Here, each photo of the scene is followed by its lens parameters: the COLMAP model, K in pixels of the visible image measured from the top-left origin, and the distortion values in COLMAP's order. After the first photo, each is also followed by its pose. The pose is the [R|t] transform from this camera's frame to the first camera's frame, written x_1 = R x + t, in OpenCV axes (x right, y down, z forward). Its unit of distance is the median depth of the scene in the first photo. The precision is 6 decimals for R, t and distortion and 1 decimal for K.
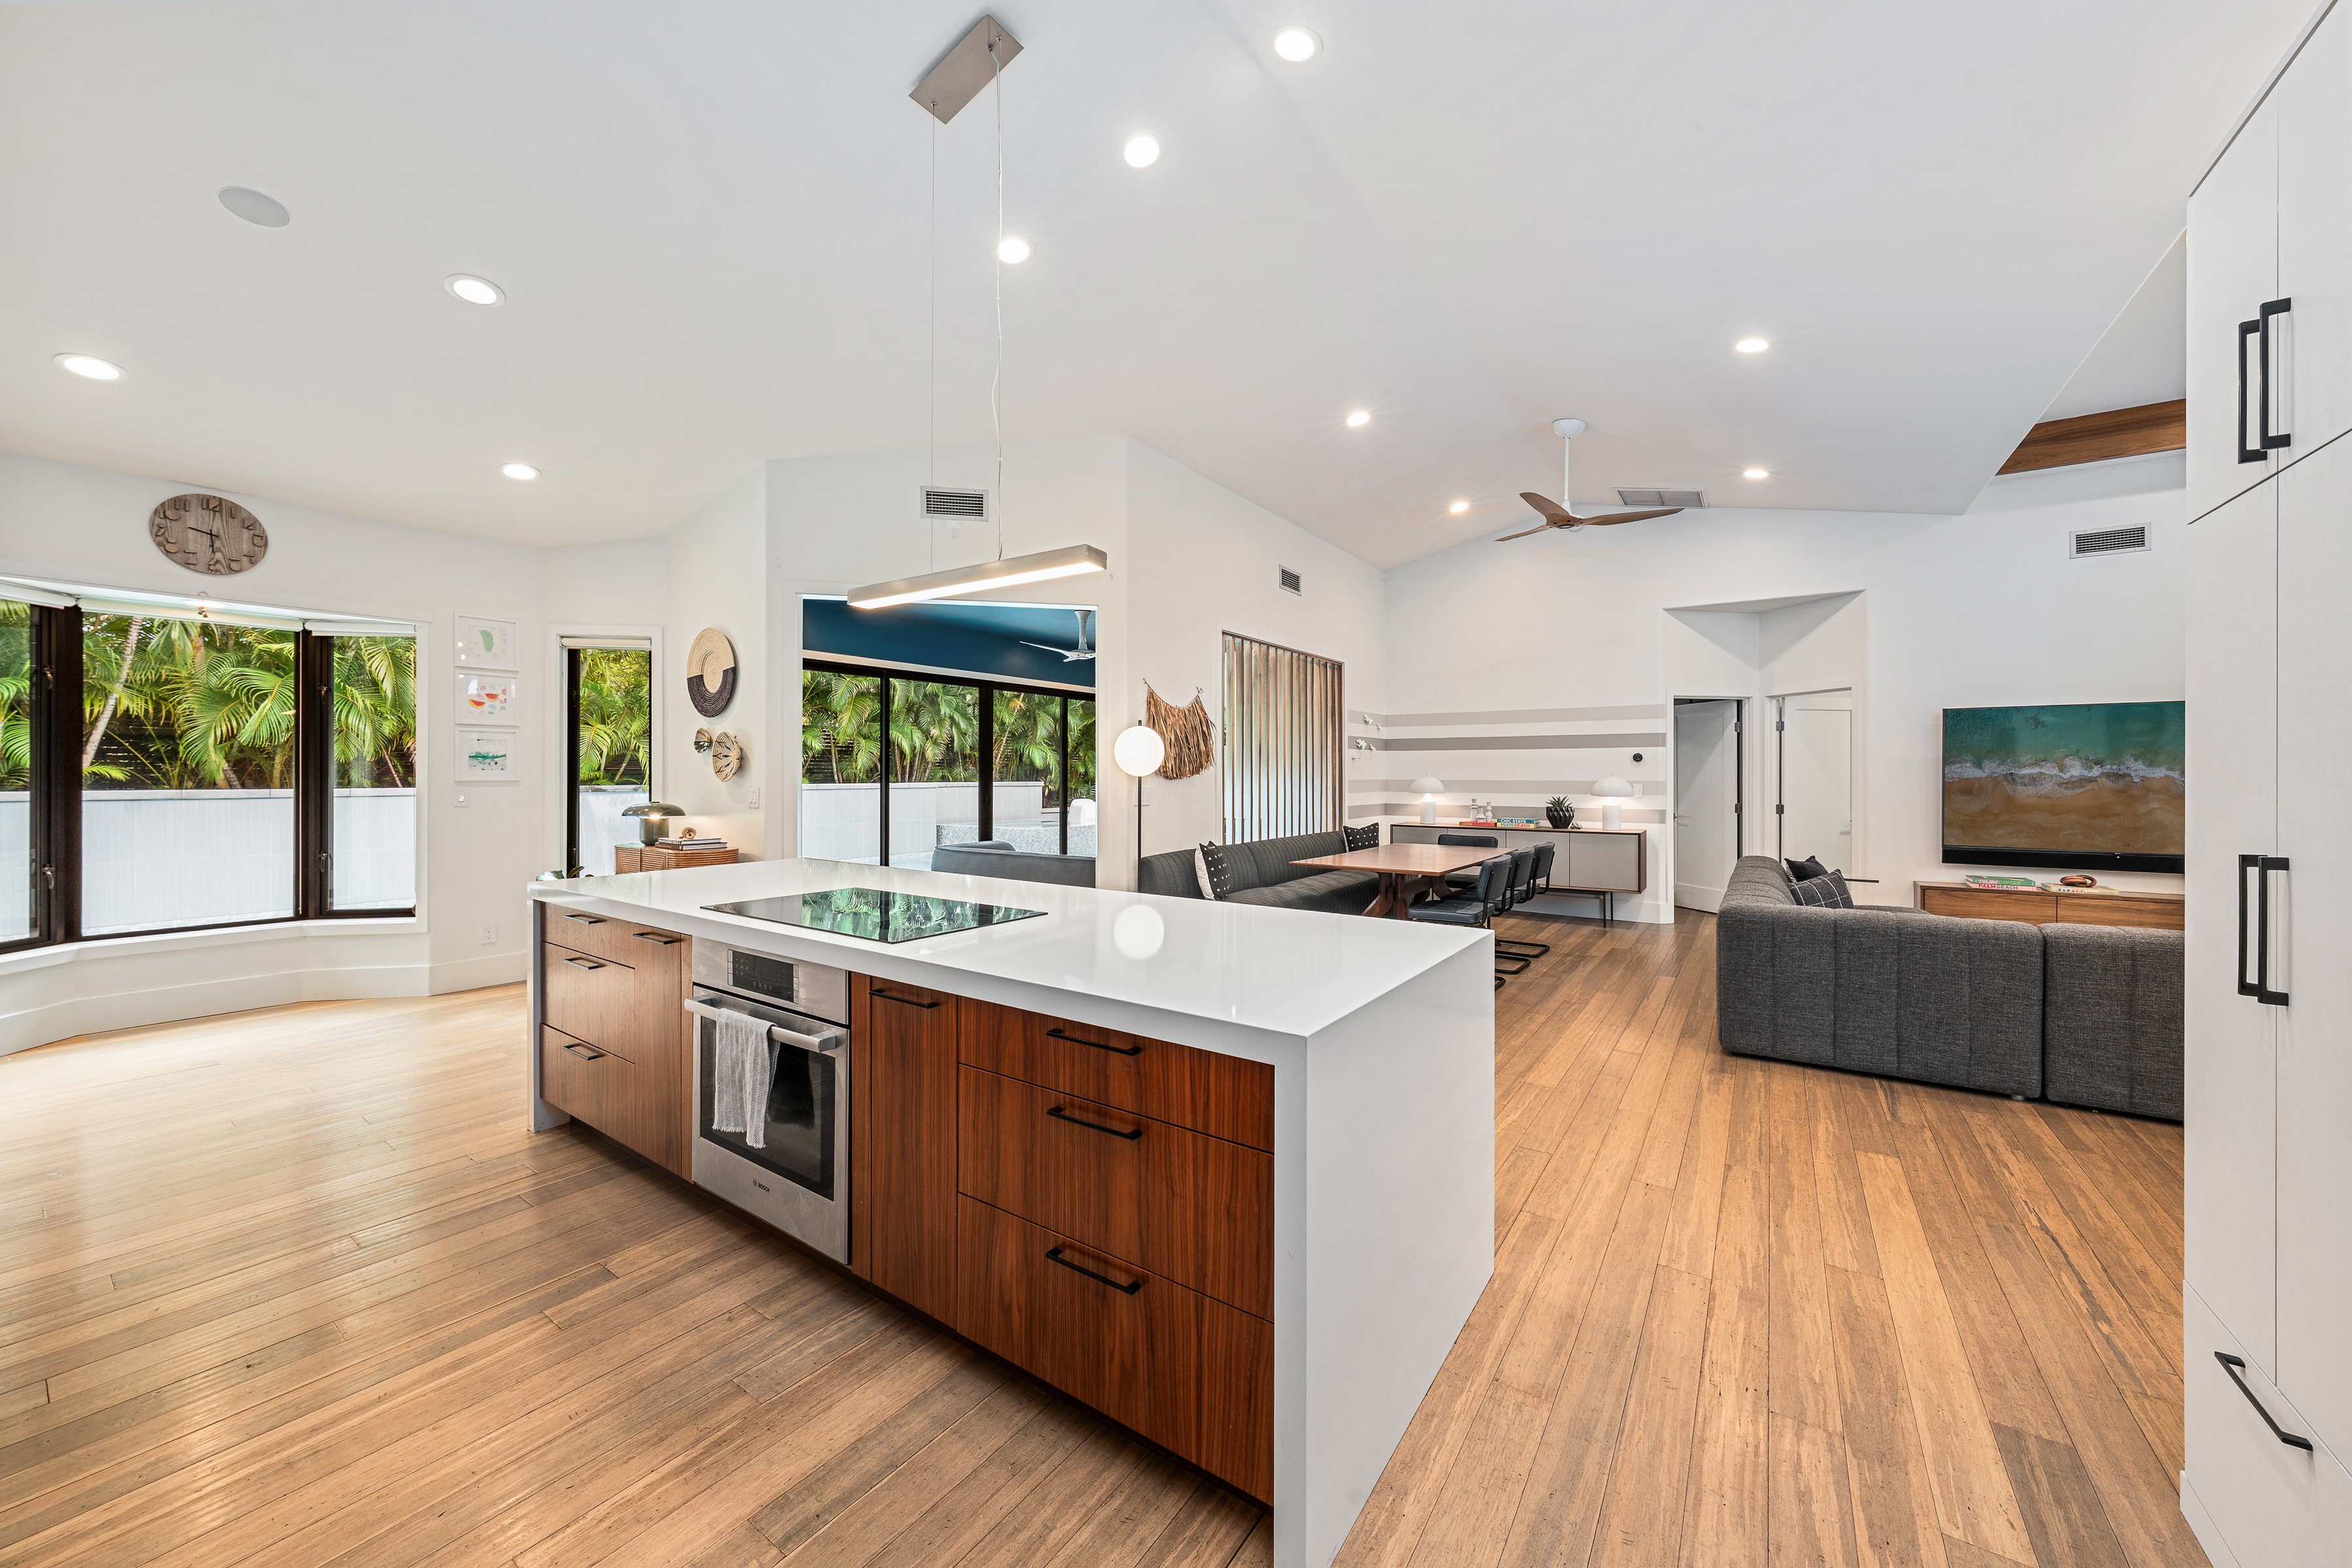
lens RADIAL K [[847.0, 0, 1182.7], [0, 847.0, 780.9], [0, 0, 1]] dist [0.000555, 0.000146]
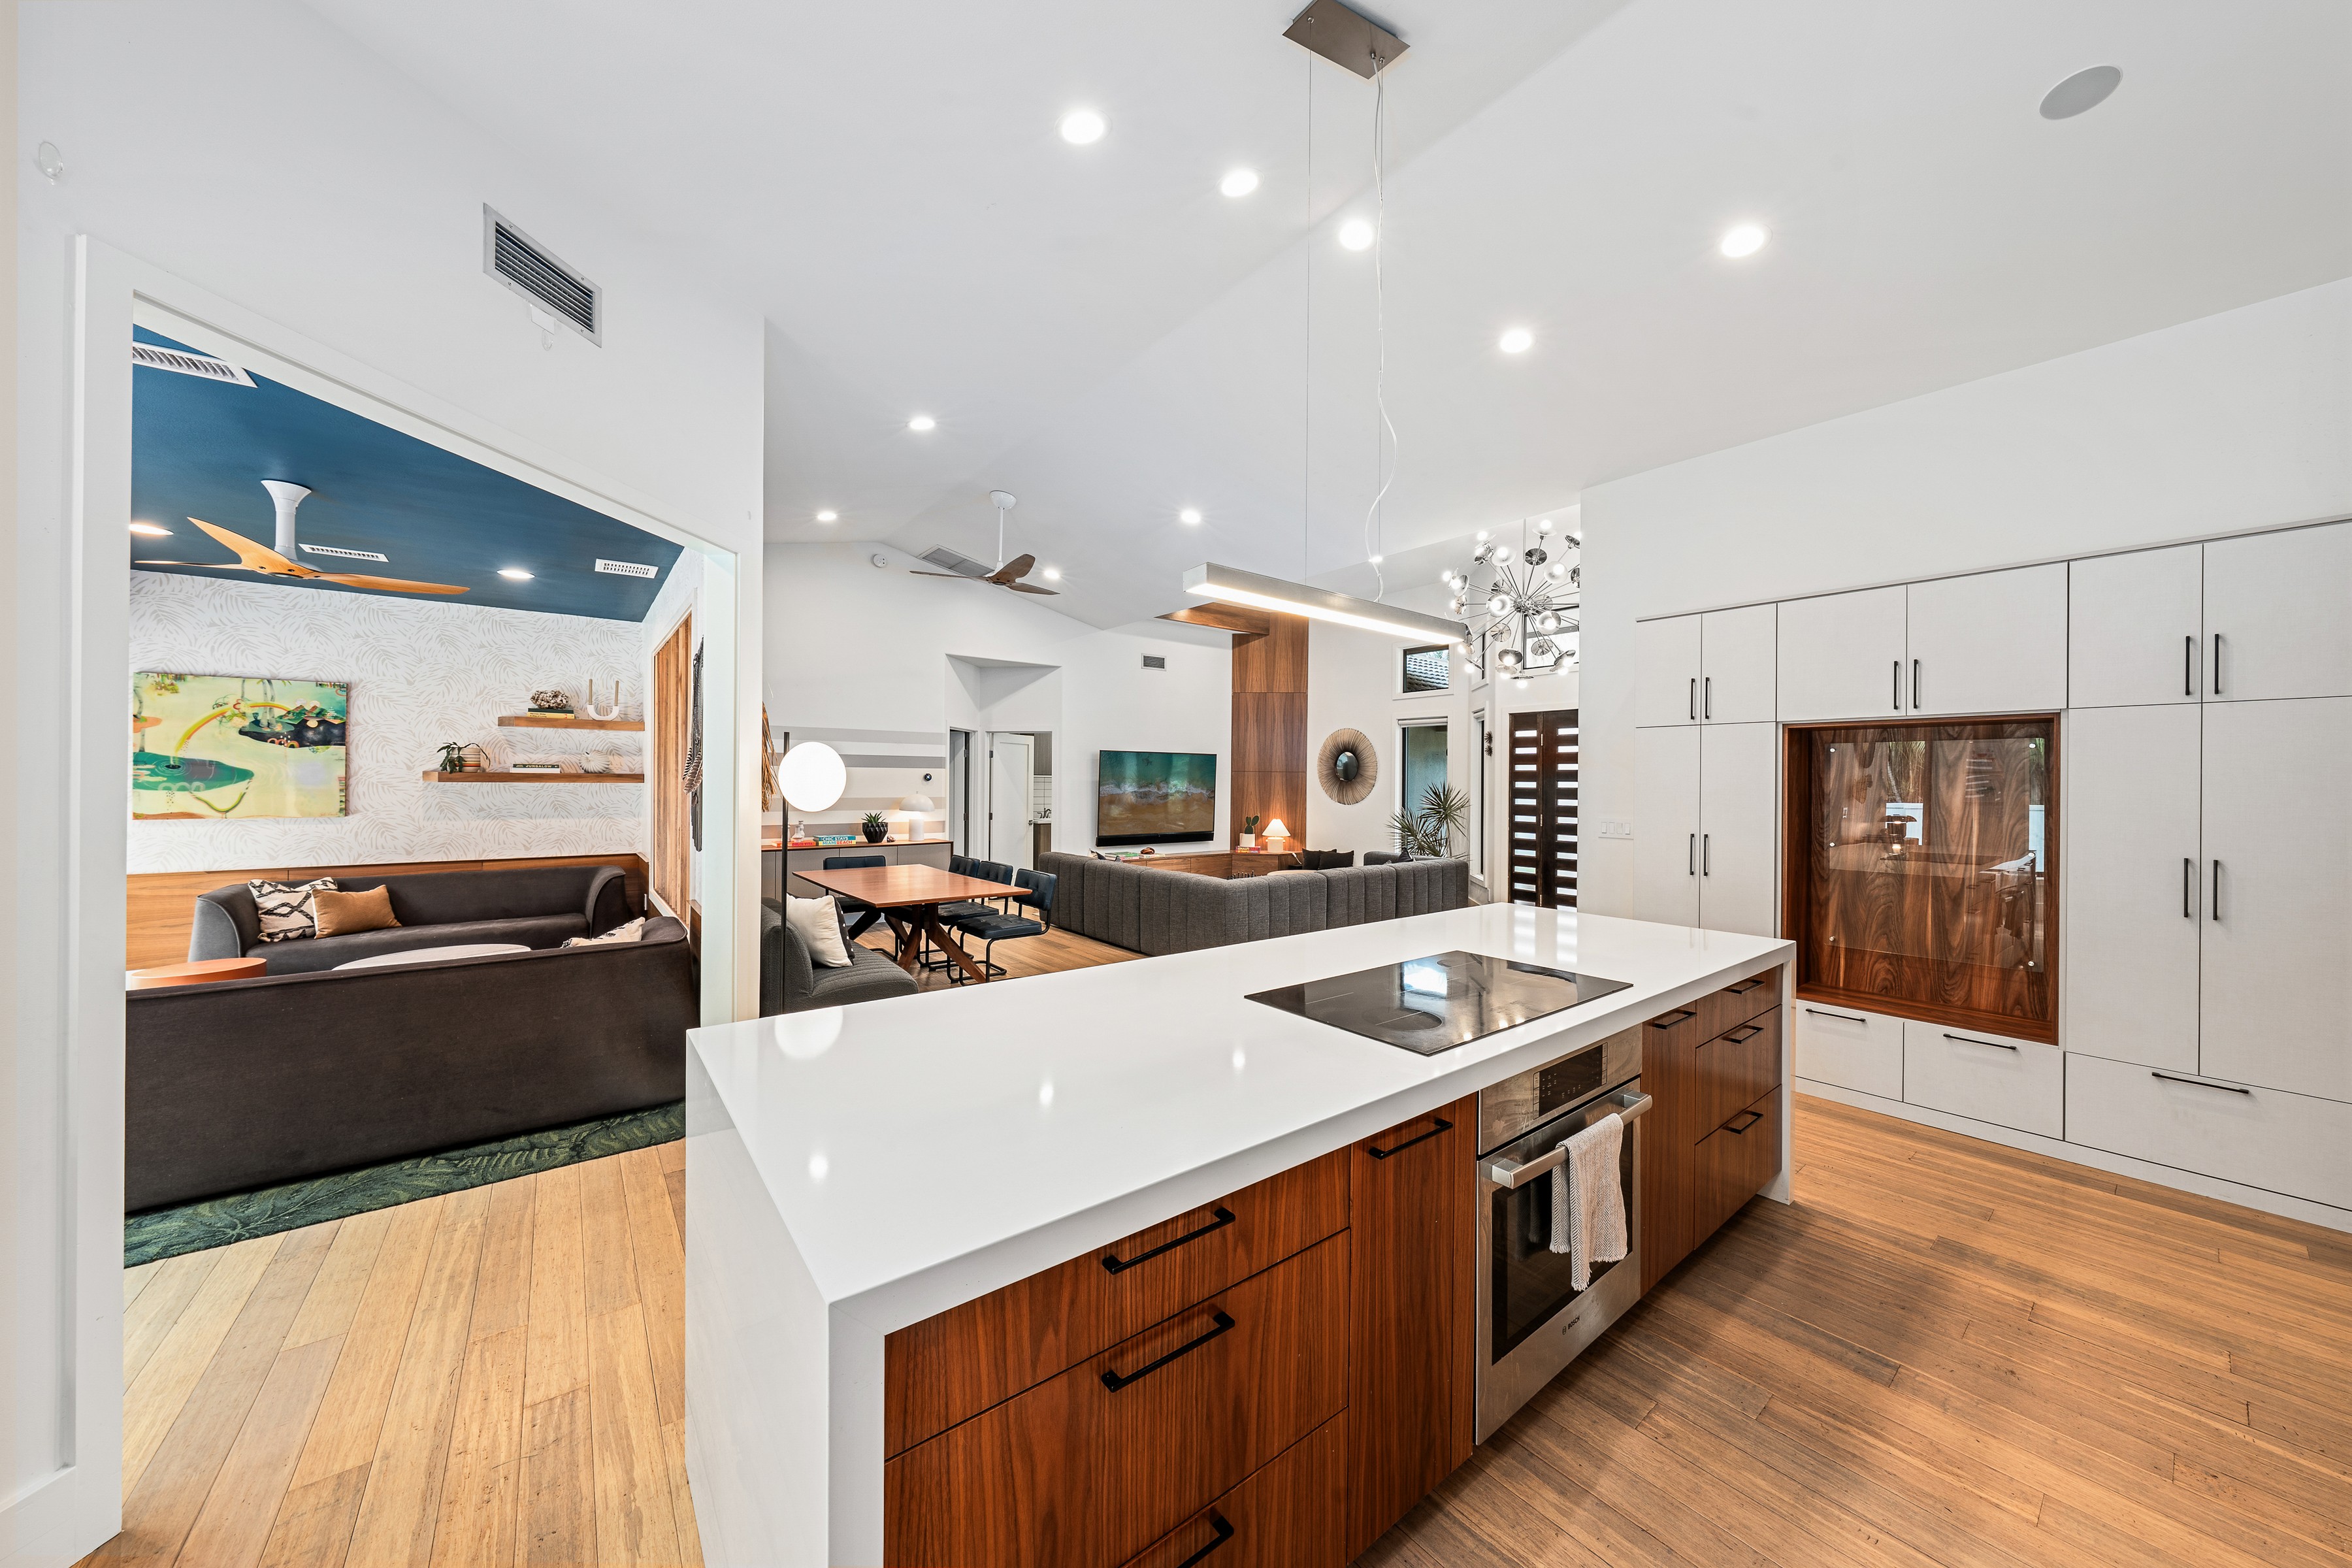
lens RADIAL K [[797.5, 0, 1180.9], [0, 797.5, 783.8], [0, 0, 1]] dist [-0.006277, 0.001029]
pose [[0.300597, -0.001283, 0.953750, -0.607695], [0.001510, 0.999998, 0.000870, -0.027865], [-0.953750, 0.001178, 0.300599, 0.501077]]
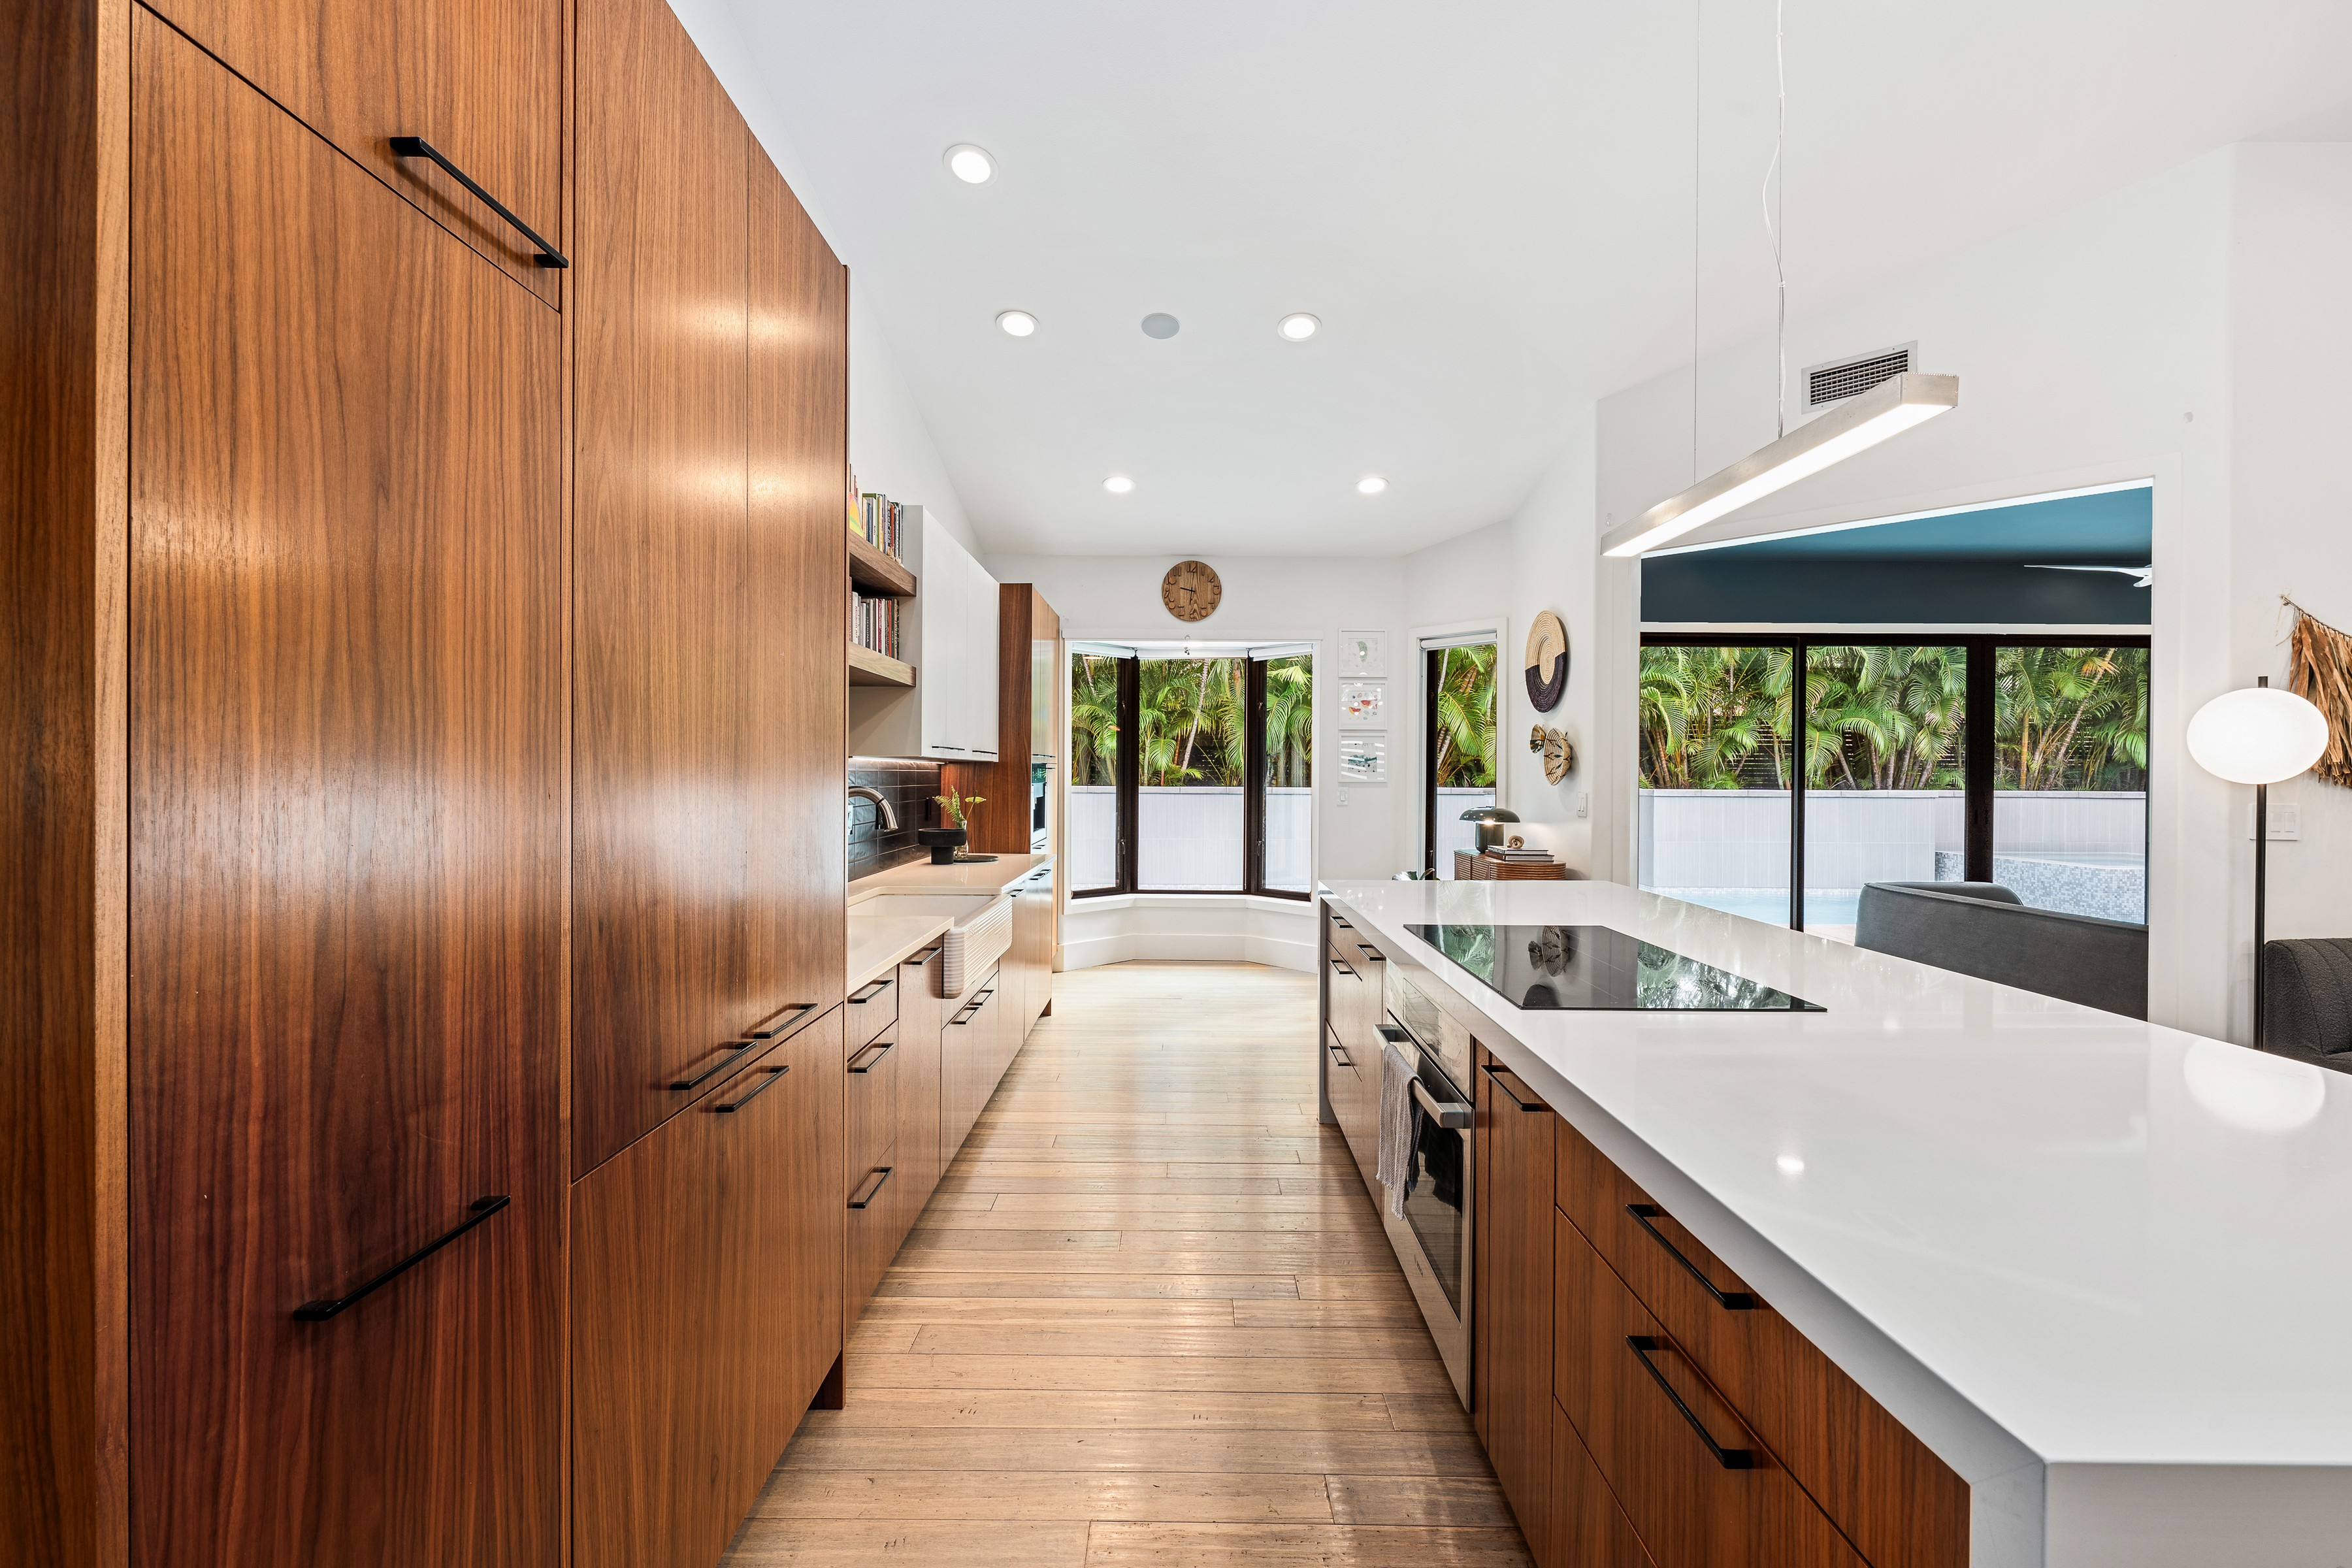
lens RADIAL K [[985.2, 0, 1181.8], [0, 985.2, 780.7], [0, 0, 1]] dist [0.001402, -0.000460]
pose [[0.564850, 0.007758, -0.825157, 0.076993], [-0.011353, 0.999934, 0.001630, -0.001137], [0.825116, 0.008447, 0.564901, 0.110343]]
